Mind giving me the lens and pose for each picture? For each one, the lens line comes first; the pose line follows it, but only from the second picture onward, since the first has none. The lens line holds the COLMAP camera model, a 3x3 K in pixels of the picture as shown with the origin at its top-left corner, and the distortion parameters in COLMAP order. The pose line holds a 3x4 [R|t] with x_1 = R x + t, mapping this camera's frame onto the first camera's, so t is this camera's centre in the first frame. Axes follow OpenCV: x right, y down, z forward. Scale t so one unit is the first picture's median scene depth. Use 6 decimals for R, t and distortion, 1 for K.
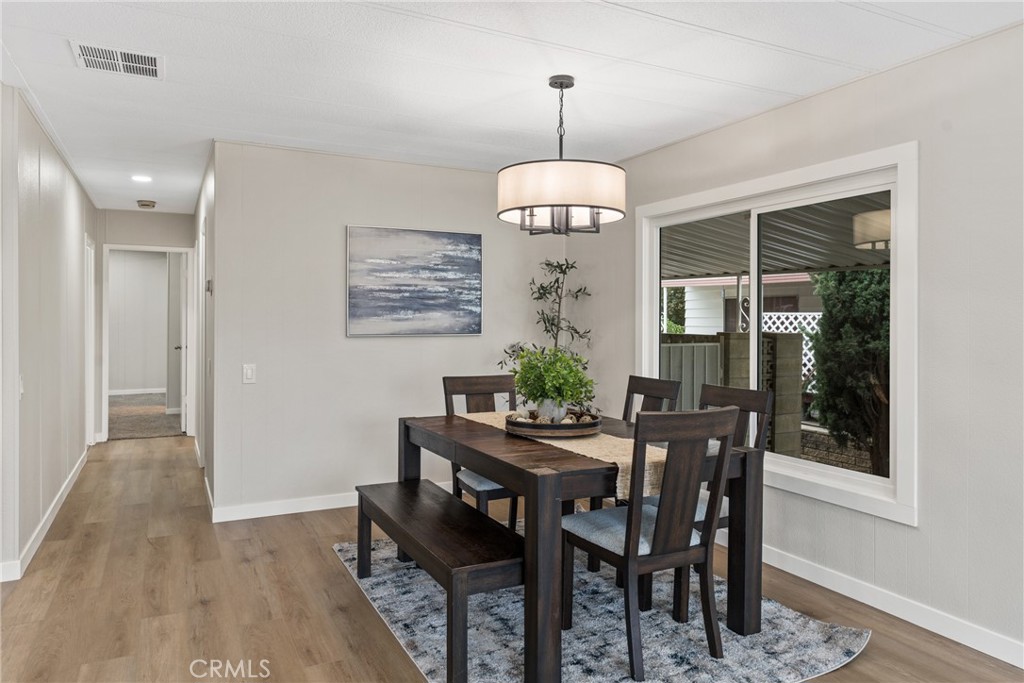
lens RADIAL K [[676.9, 0, 509.9], [0, 676.9, 324.1], [0, 0, 1]] dist [-0.010959, -0.002062]
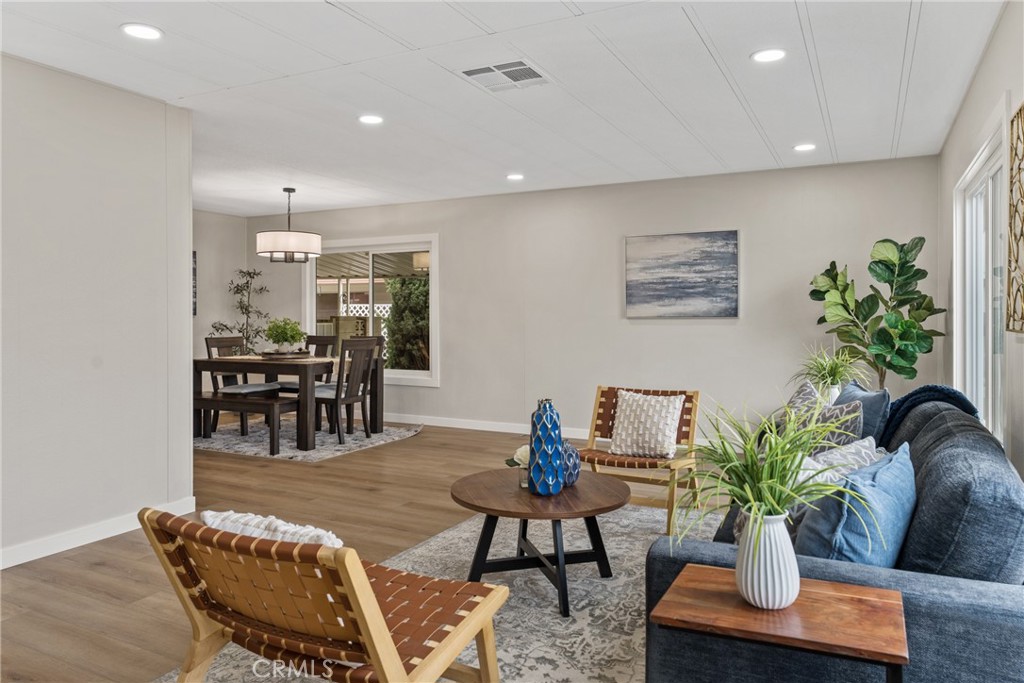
lens RADIAL K [[676.9, 0, 510.4], [0, 676.9, 325.1], [0, 0, 1]] dist [-0.010959, -0.002062]
pose [[0.807273, -0.013816, 0.590017, -0.393722], [0.007504, 0.999885, 0.013146, 0.022682], [-0.590131, -0.006185, 0.807284, -0.701053]]
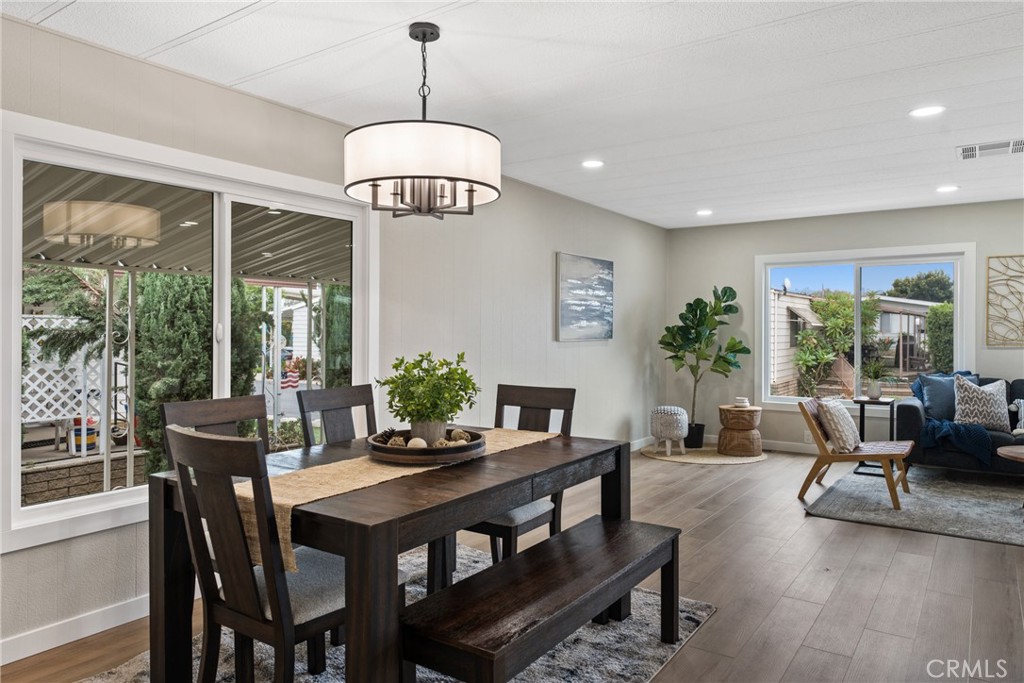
lens RADIAL K [[676.9, 0, 504.4], [0, 676.9, 333.2], [0, 0, 1]] dist [-0.010959, -0.002062]
pose [[-0.473744, -0.006920, 0.880636, -0.452190], [0.000231, 0.999968, 0.007982, 0.006024], [-0.880663, 0.003985, -0.473727, 0.836264]]
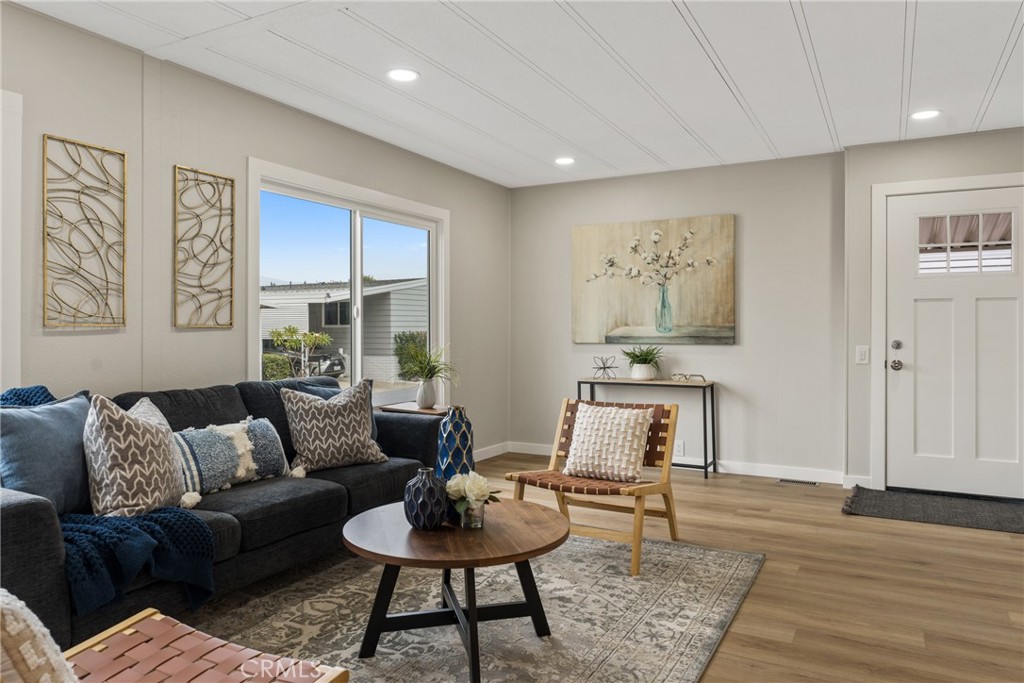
lens RADIAL K [[676.9, 0, 510.4], [0, 676.9, 339.7], [0, 0, 1]] dist [-0.010959, -0.002062]
pose [[-0.821670, 0.007112, -0.569919, 0.211117], [-0.008422, 0.999661, 0.024617, 0.031931], [0.569901, 0.025027, -0.821332, 0.170320]]
